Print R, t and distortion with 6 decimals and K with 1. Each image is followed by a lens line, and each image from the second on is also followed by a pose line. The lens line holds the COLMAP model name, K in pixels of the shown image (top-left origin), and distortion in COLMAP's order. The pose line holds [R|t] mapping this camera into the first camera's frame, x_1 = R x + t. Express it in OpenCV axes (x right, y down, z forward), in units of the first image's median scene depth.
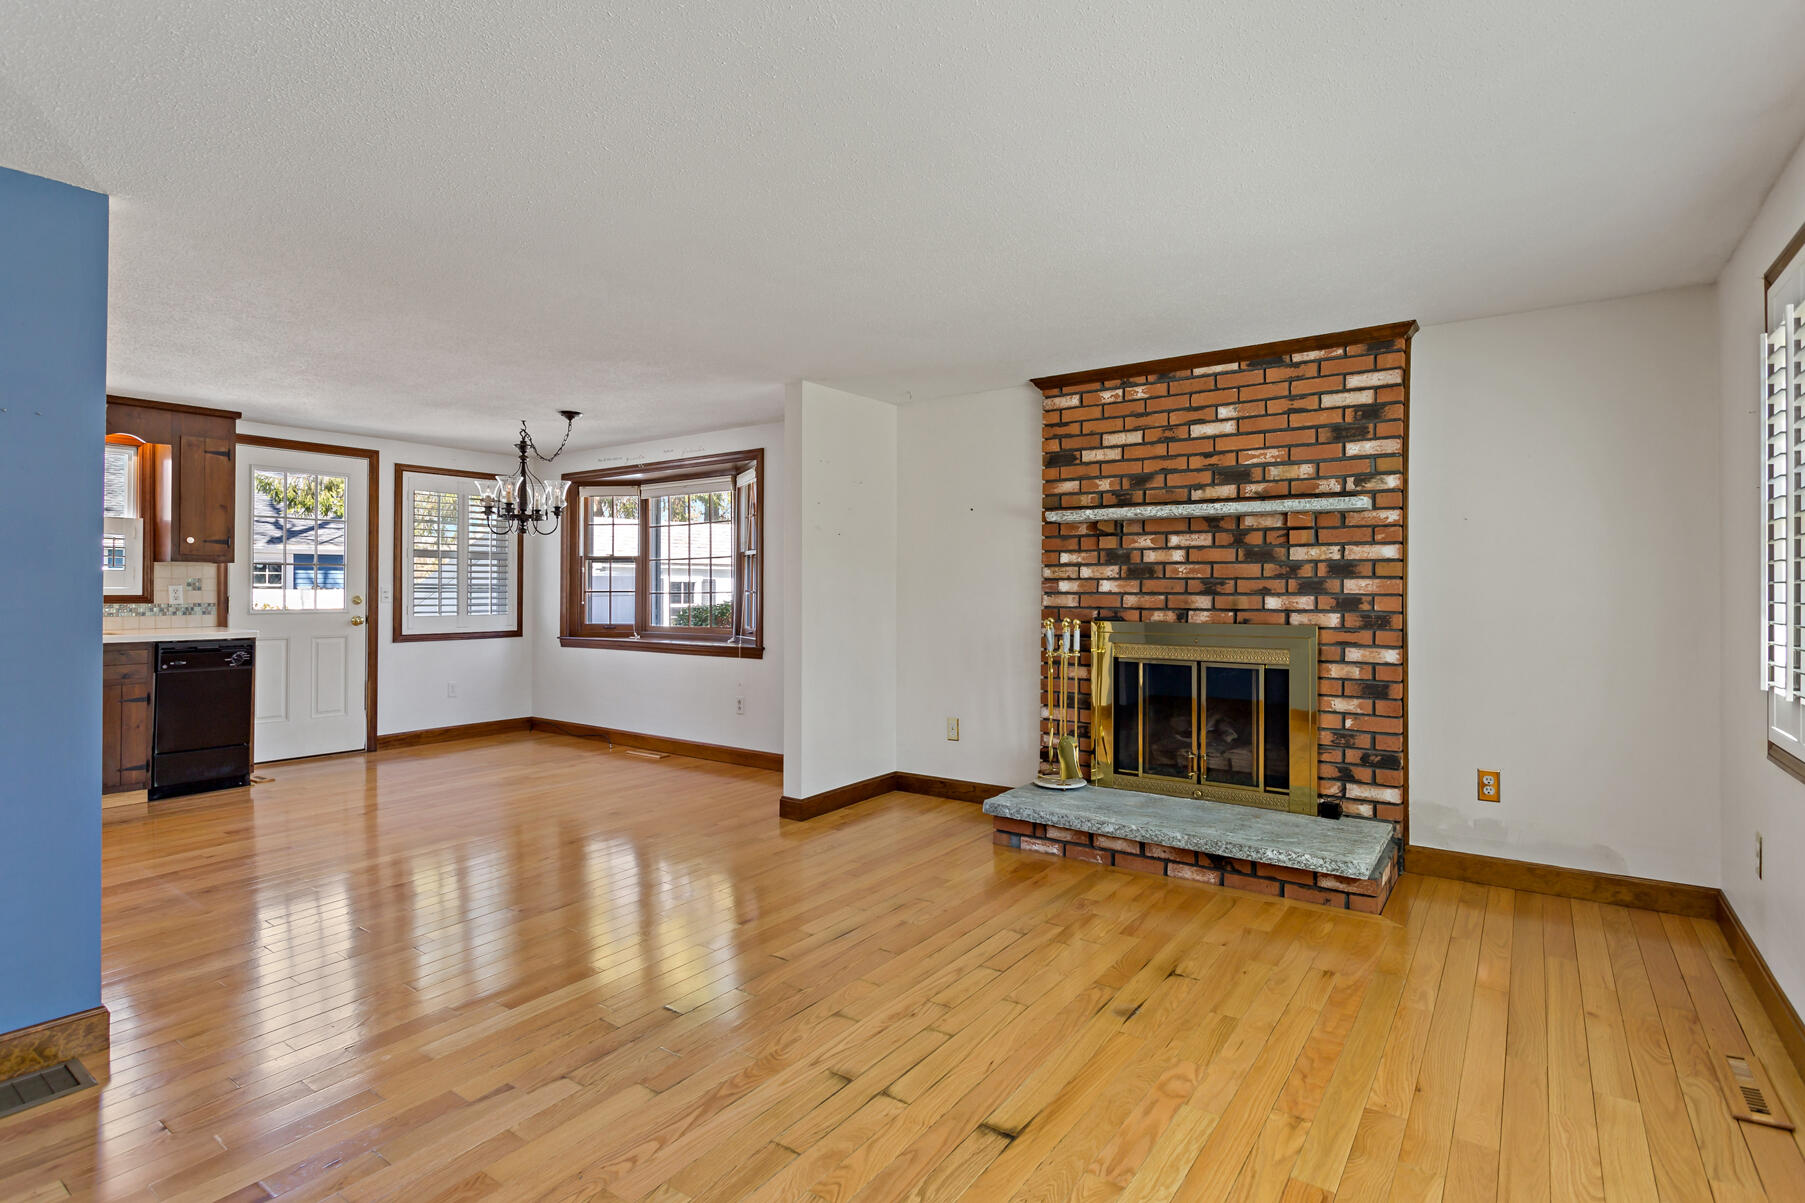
lens RADIAL K [[895.1, 0, 896.3], [0, 895.1, 586.1], [0, 0, 1]] dist [0.009669, 0.002460]
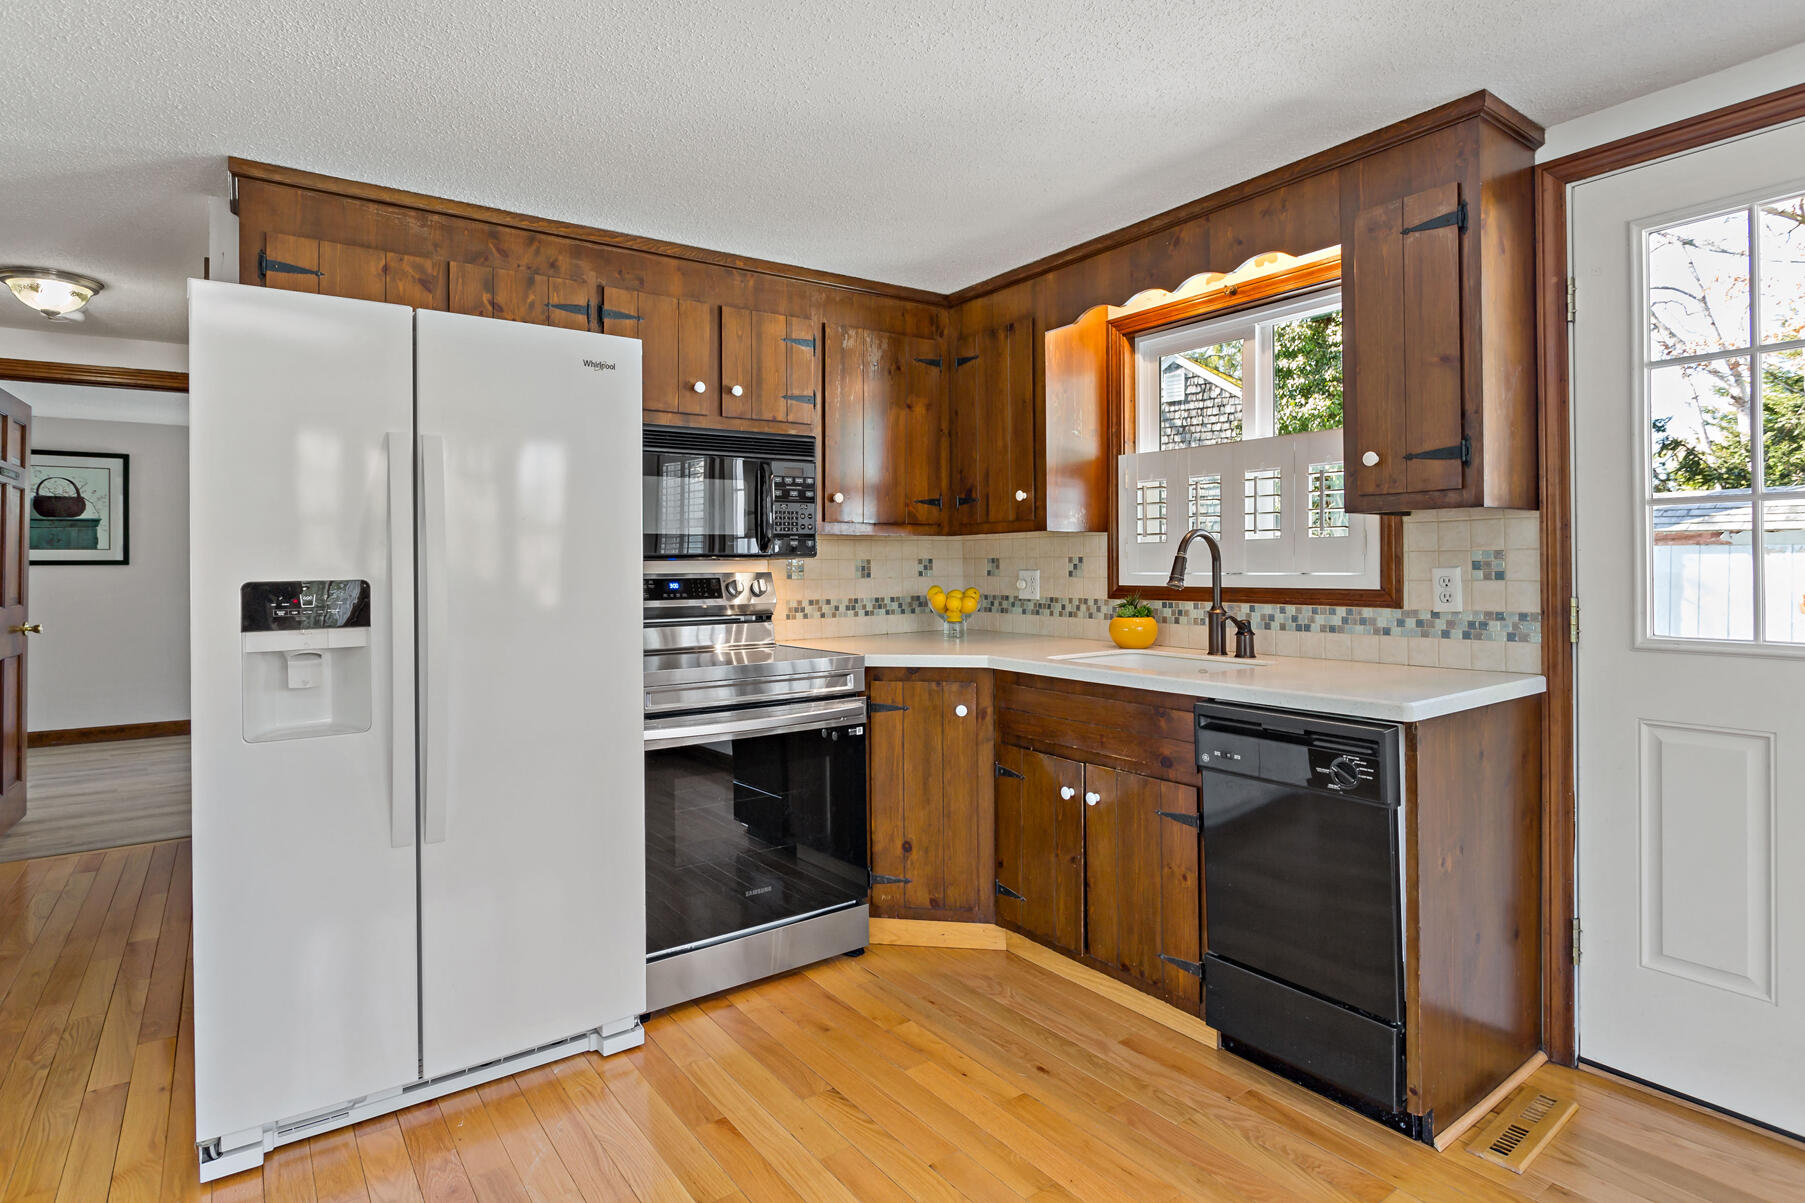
lens RADIAL K [[945.8, 0, 878.1], [0, 945.8, 555.5], [0, 0, 1]] dist [-0.010893, 0.004639]
pose [[-0.323196, -0.013030, -0.946242, -0.380361], [0.006187, 0.999855, -0.015882, -0.001497], [0.946312, -0.010987, -0.323069, 1.155450]]
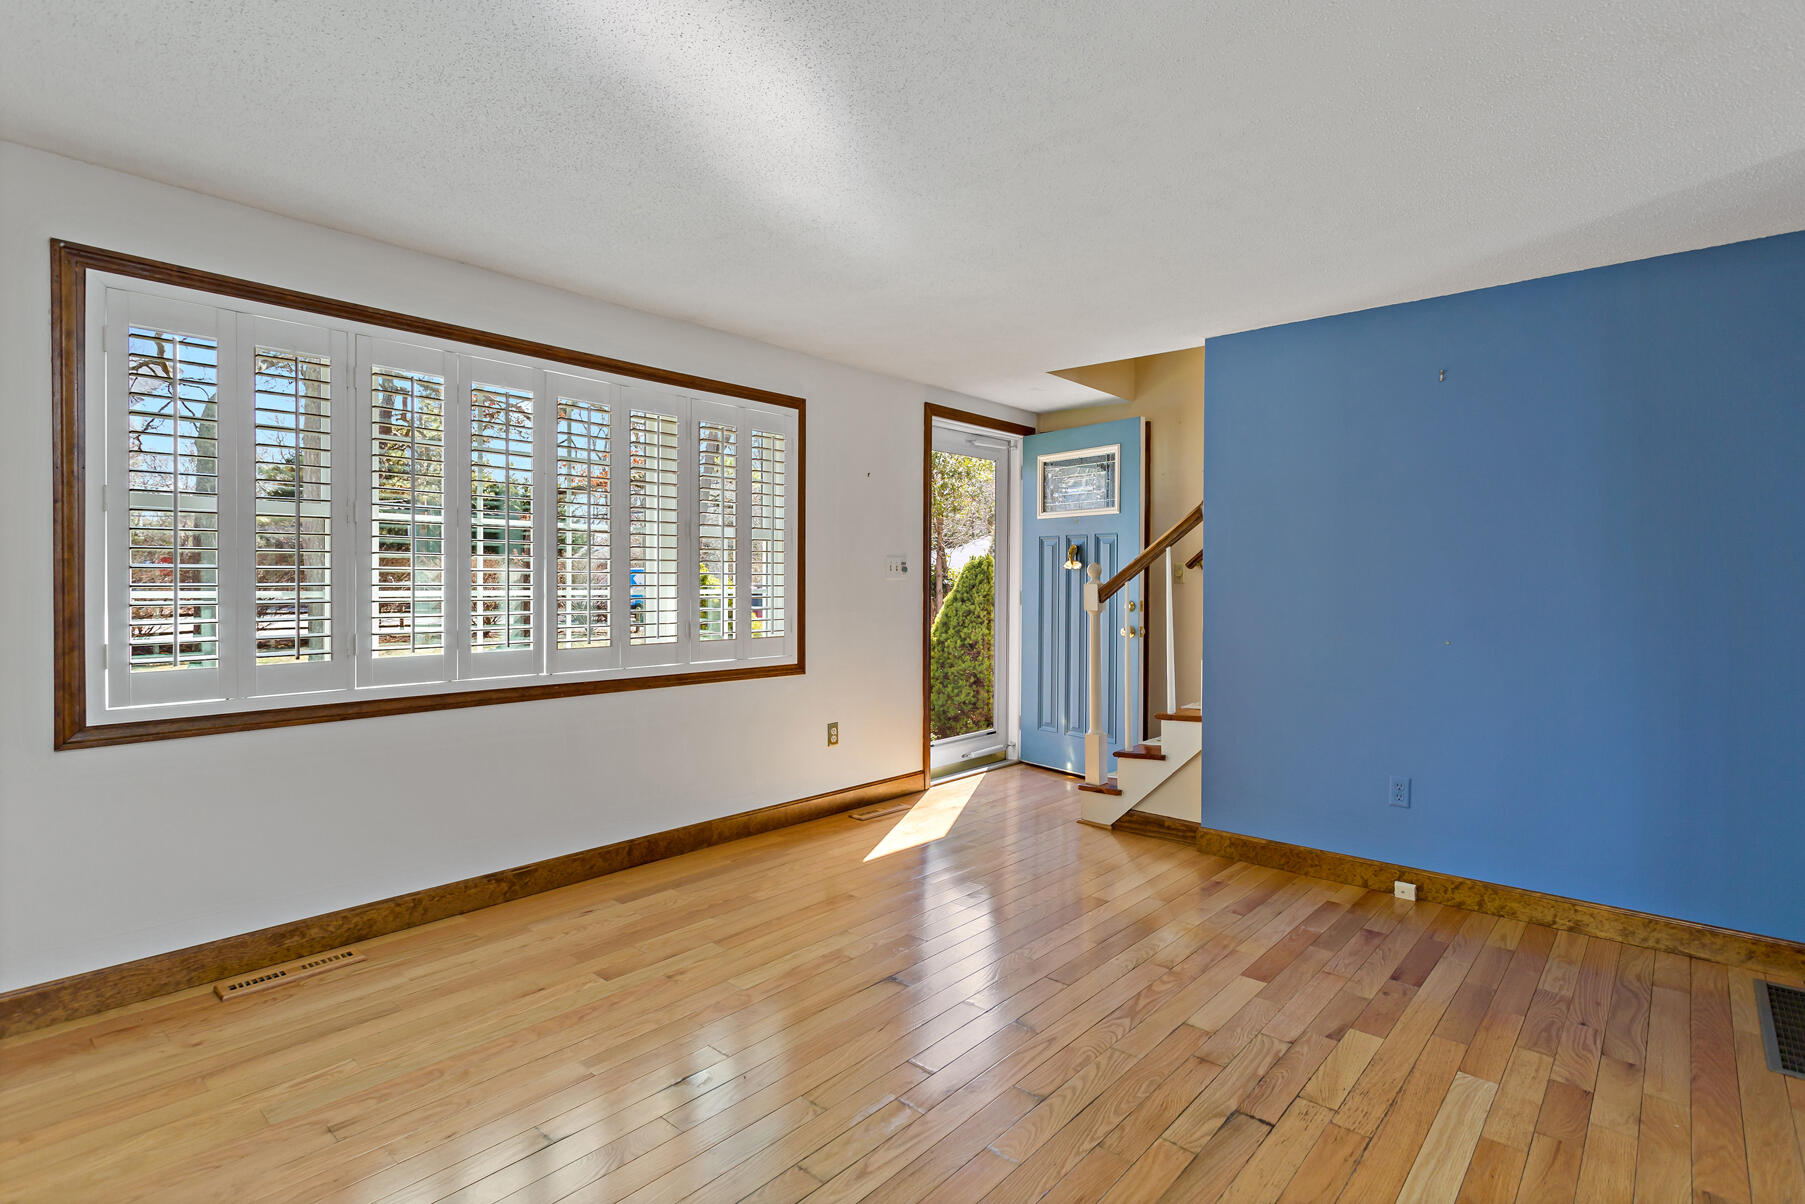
lens RADIAL K [[895.1, 0, 920.7], [0, 895.1, 575.2], [0, 0, 1]] dist [0.009669, 0.002460]
pose [[-0.995031, 0.000623, 0.099564, -0.024227], [-0.000381, 0.999949, -0.010065, 0.009197], [-0.099566, -0.010053, -0.994980, 1.085689]]
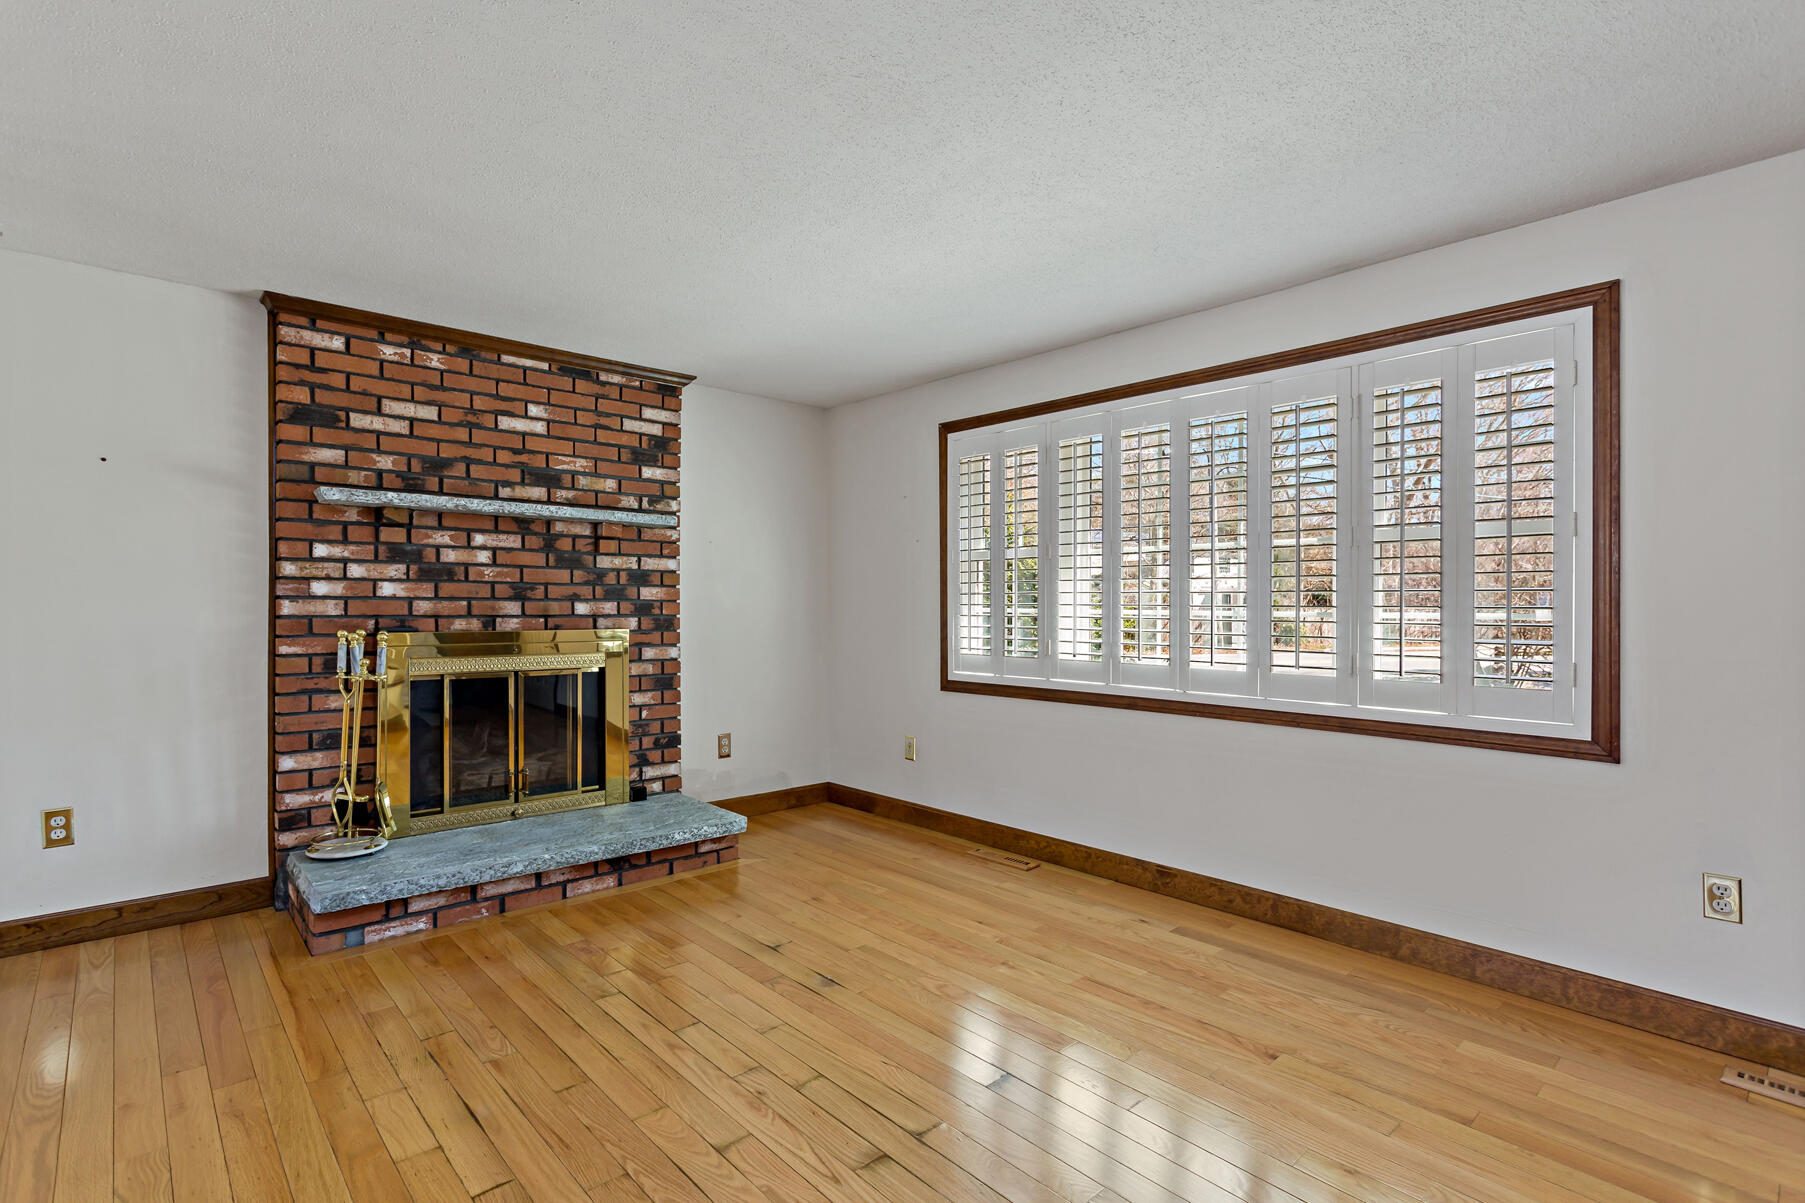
lens RADIAL K [[854.6, 0, 880.6], [0, 854.6, 610.0], [0, 0, 1]] dist [-0.001744, 0.000679]
pose [[0.227874, -0.003580, 0.973684, -0.437427], [-0.007294, 0.999959, 0.005384, 0.012269], [-0.973663, -0.008329, 0.227838, 0.424341]]
